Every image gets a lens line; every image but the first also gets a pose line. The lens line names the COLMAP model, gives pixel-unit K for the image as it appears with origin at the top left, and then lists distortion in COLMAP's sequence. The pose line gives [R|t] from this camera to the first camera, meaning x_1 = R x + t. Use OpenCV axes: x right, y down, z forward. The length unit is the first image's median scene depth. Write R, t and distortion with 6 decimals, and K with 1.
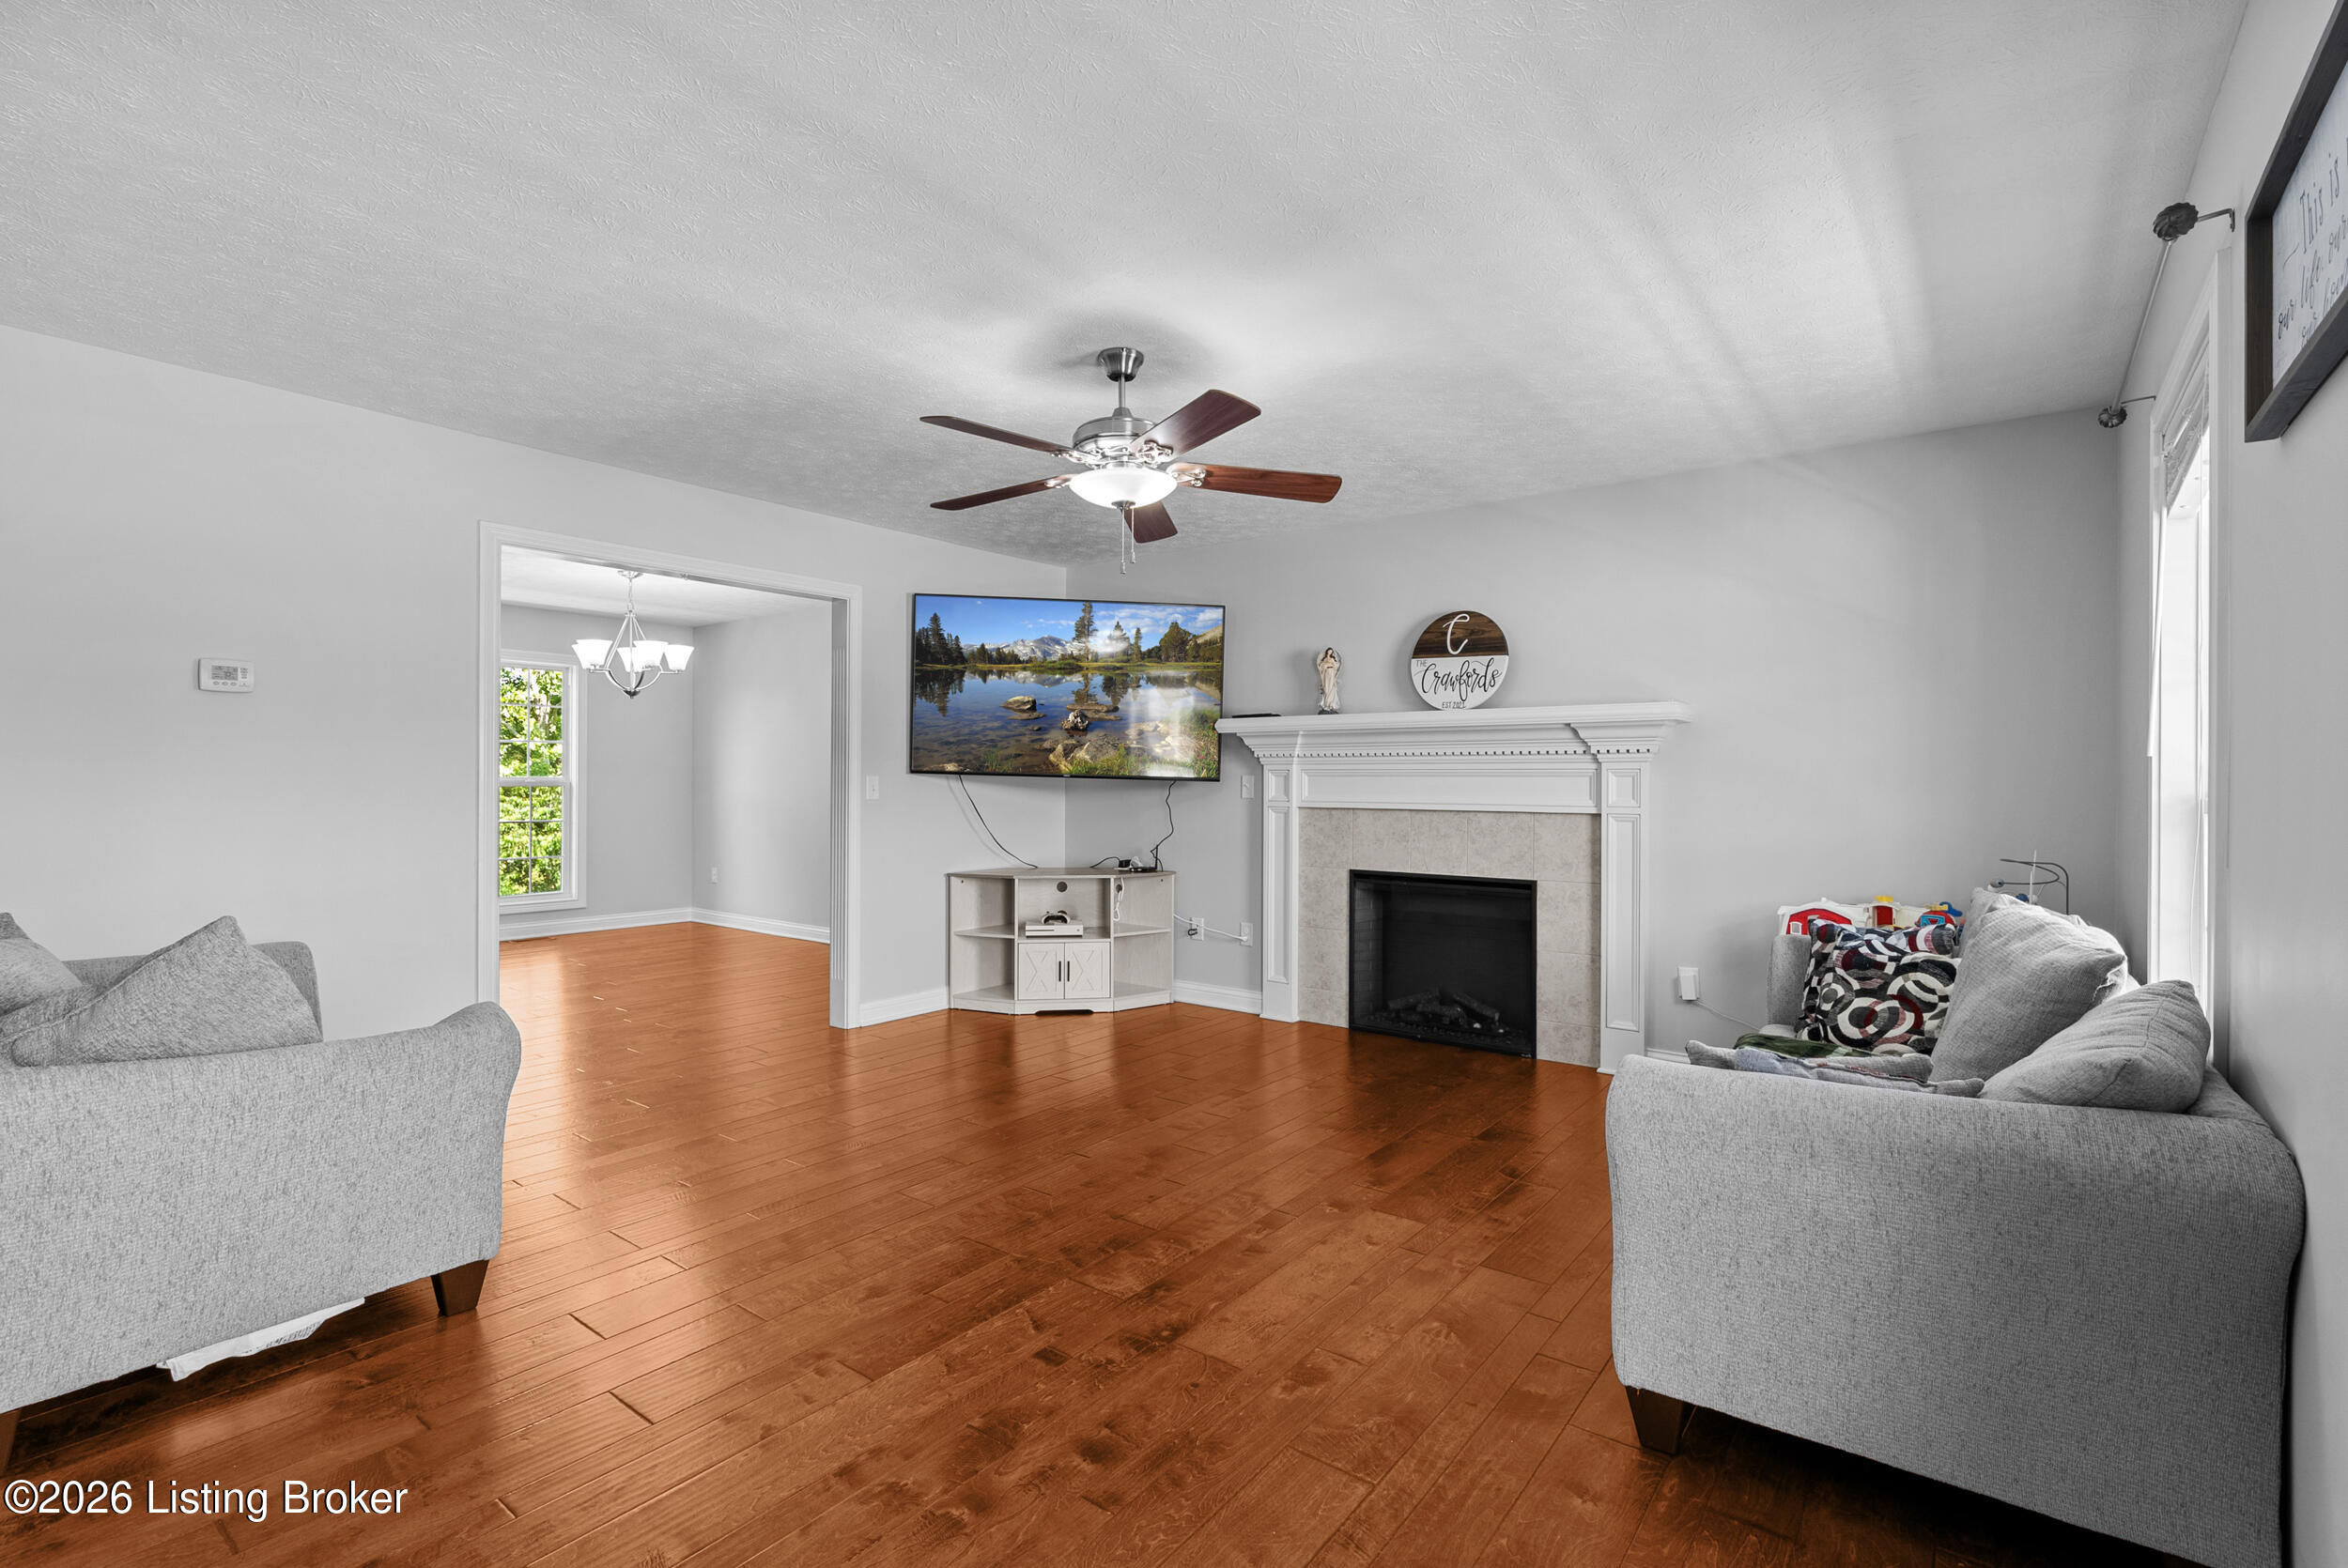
lens RADIAL K [[1073.0, 0, 1178.7], [0, 1073.0, 781.0], [0, 0, 1]] dist [-0.011318, 0.005310]
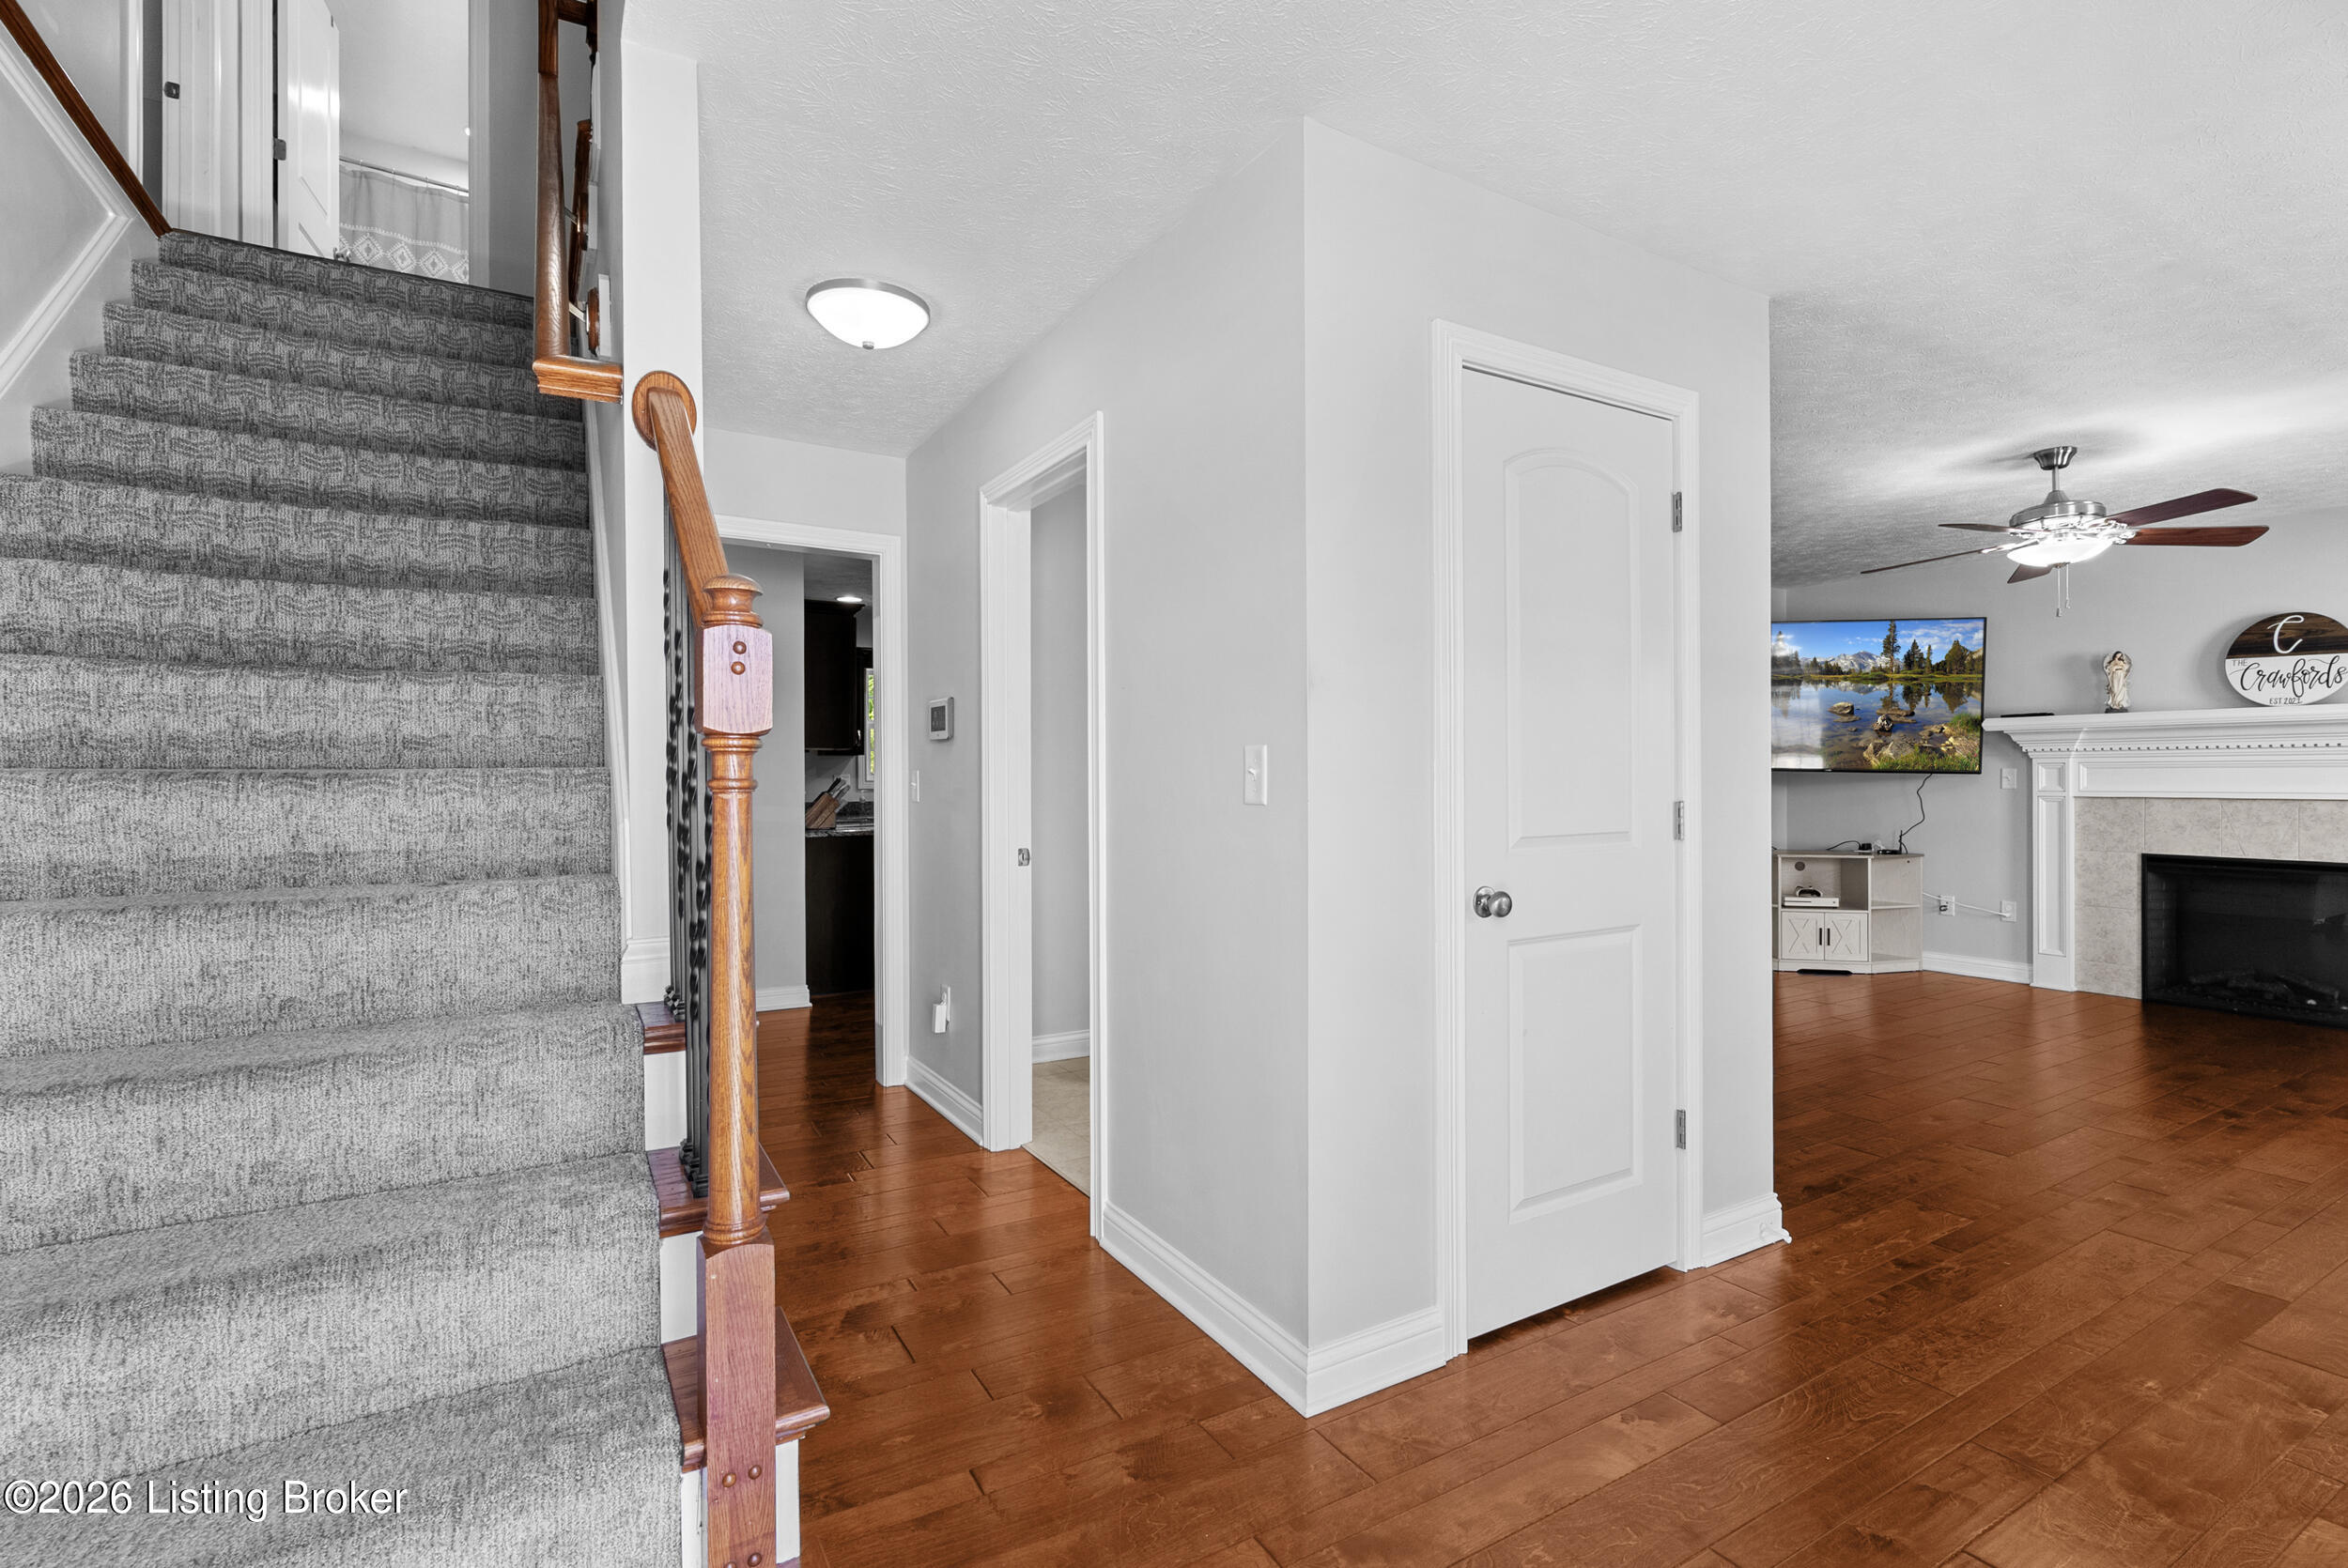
lens RADIAL K [[1084.2, 0, 1187.4], [0, 1084.2, 779.1], [0, 0, 1]] dist [0.001429, 0.000818]
pose [[0.929567, -0.006823, -0.368590, -0.365827], [0.007661, 0.999970, 0.000809, -0.001802], [0.368574, -0.003576, 0.929592, -0.418673]]
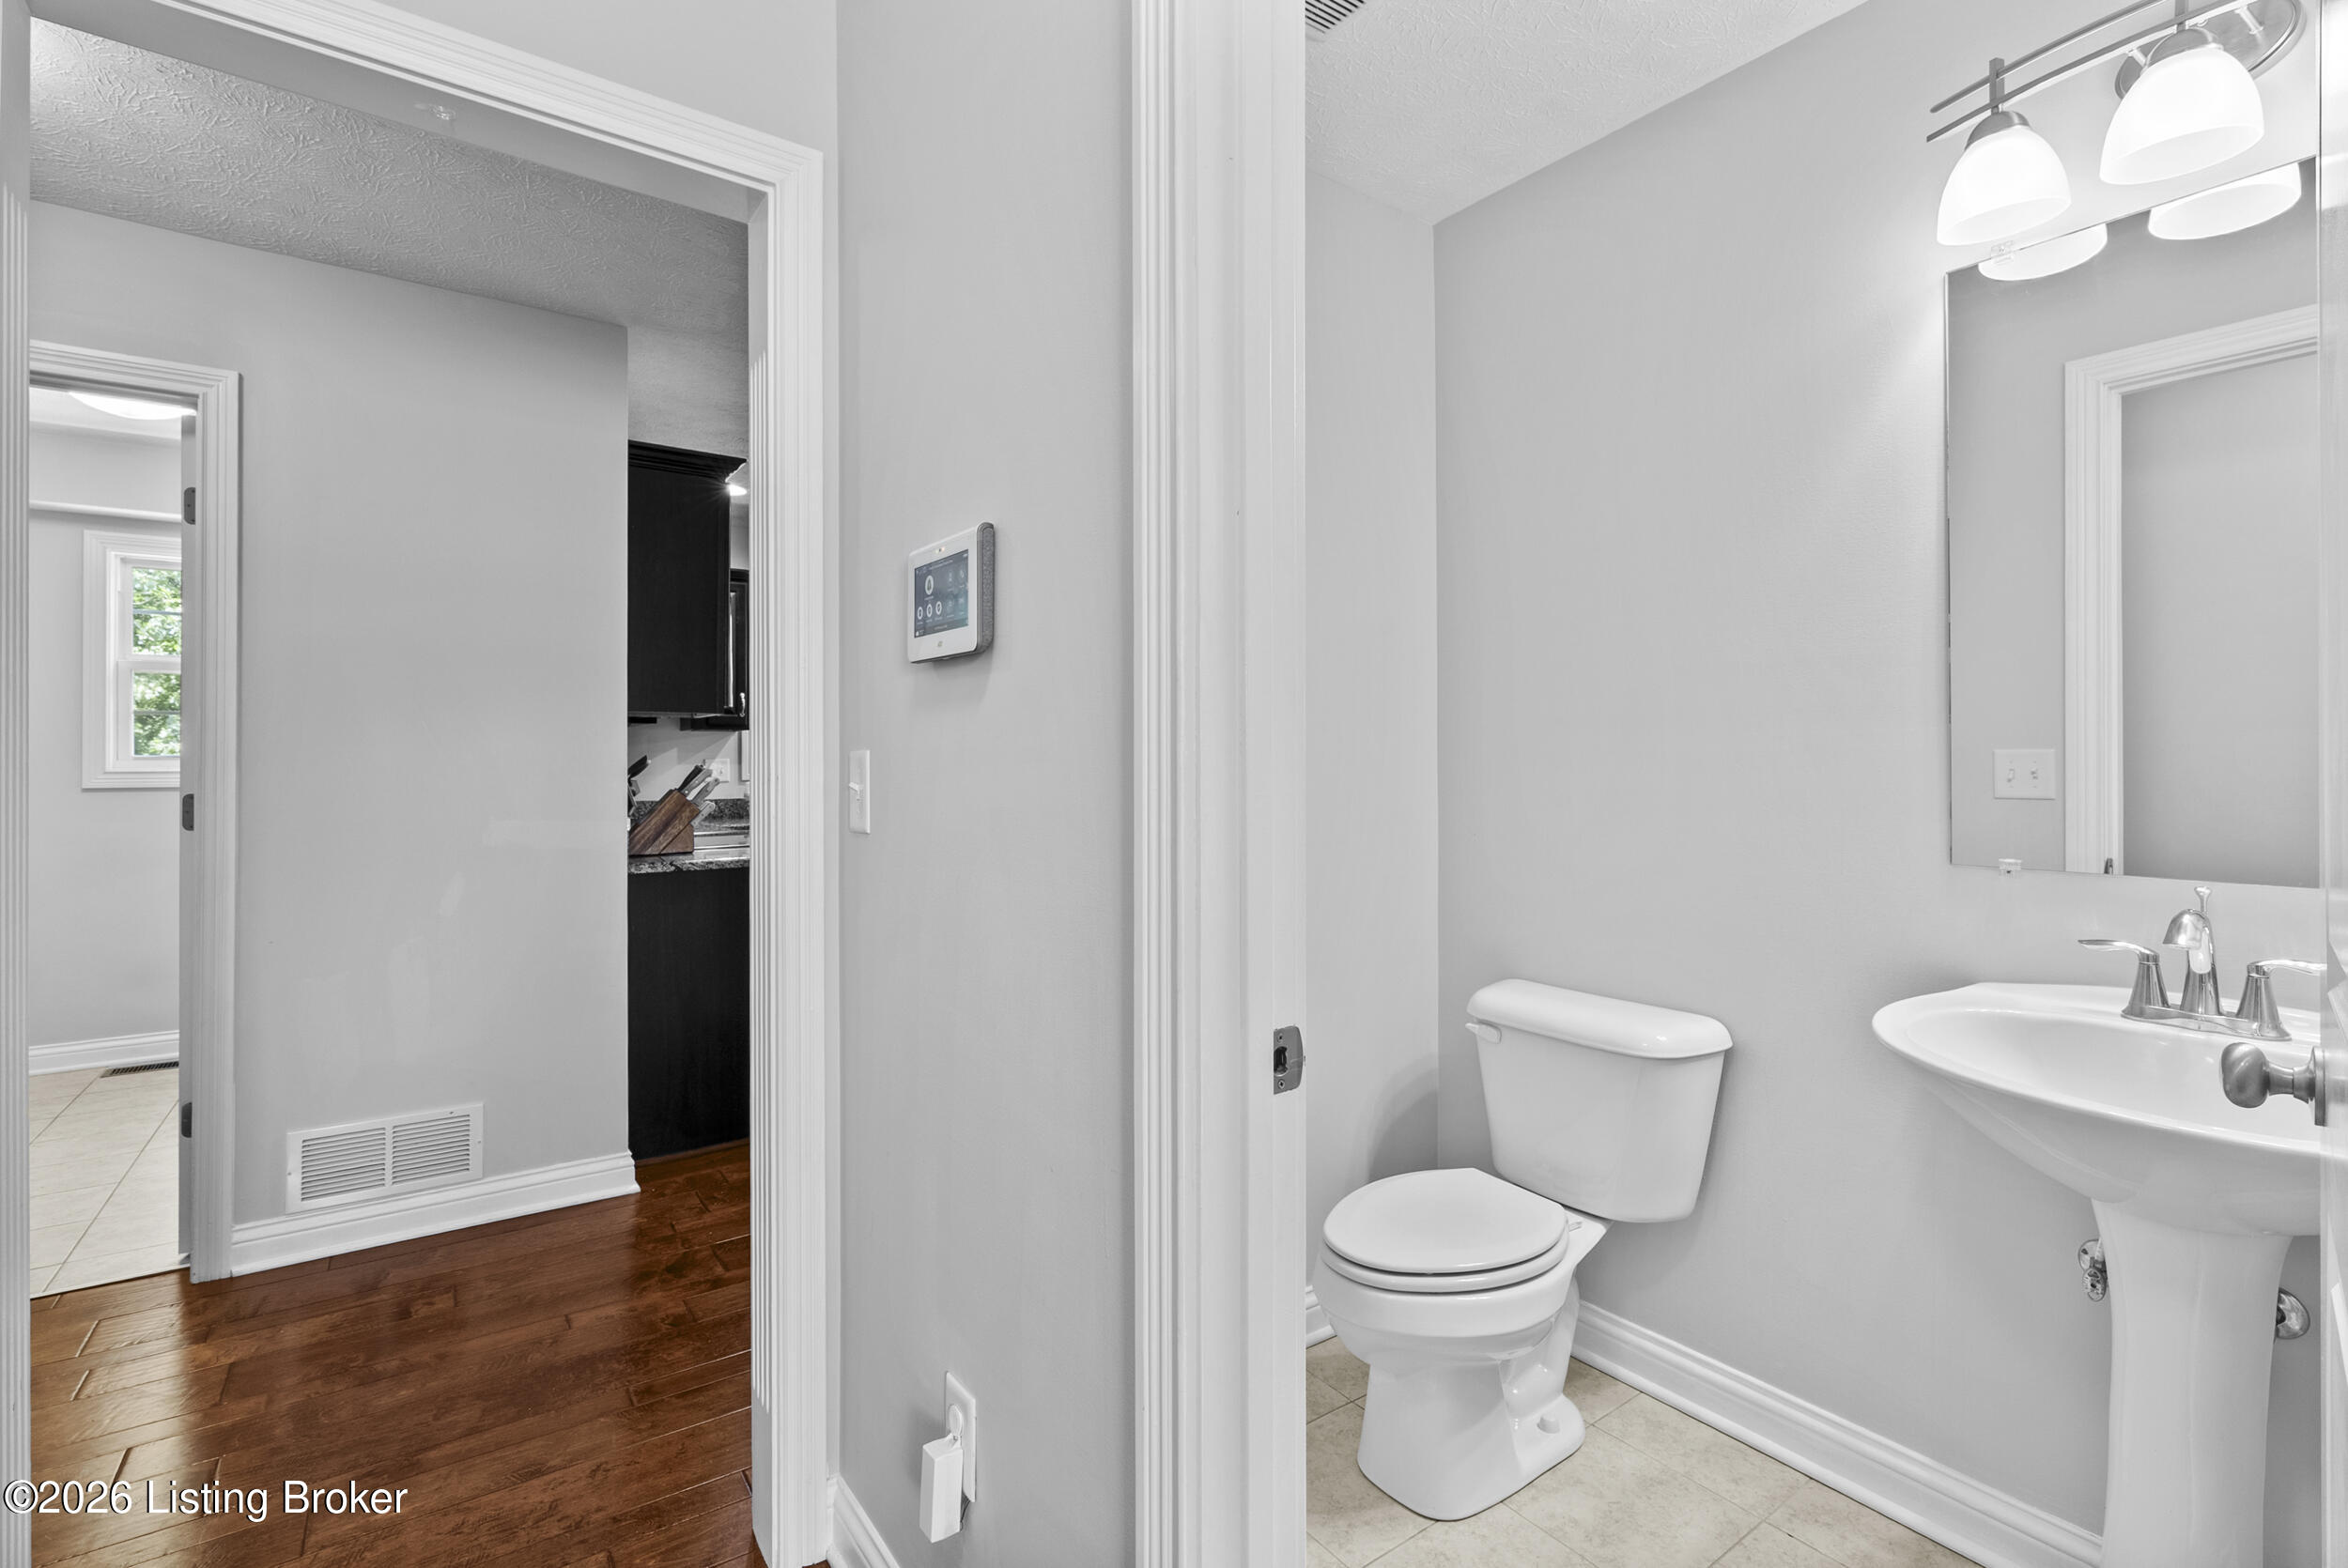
lens RADIAL K [[1058.2, 0, 1177.8], [0, 1058.2, 769.8], [0, 0, 1]] dist [0.000407, 0.000616]
pose [[0.957449, -0.003100, -0.288586, -0.711935], [0.005007, 0.999970, 0.005872, -0.005226], [0.288559, -0.007067, 0.957436, 0.040831]]
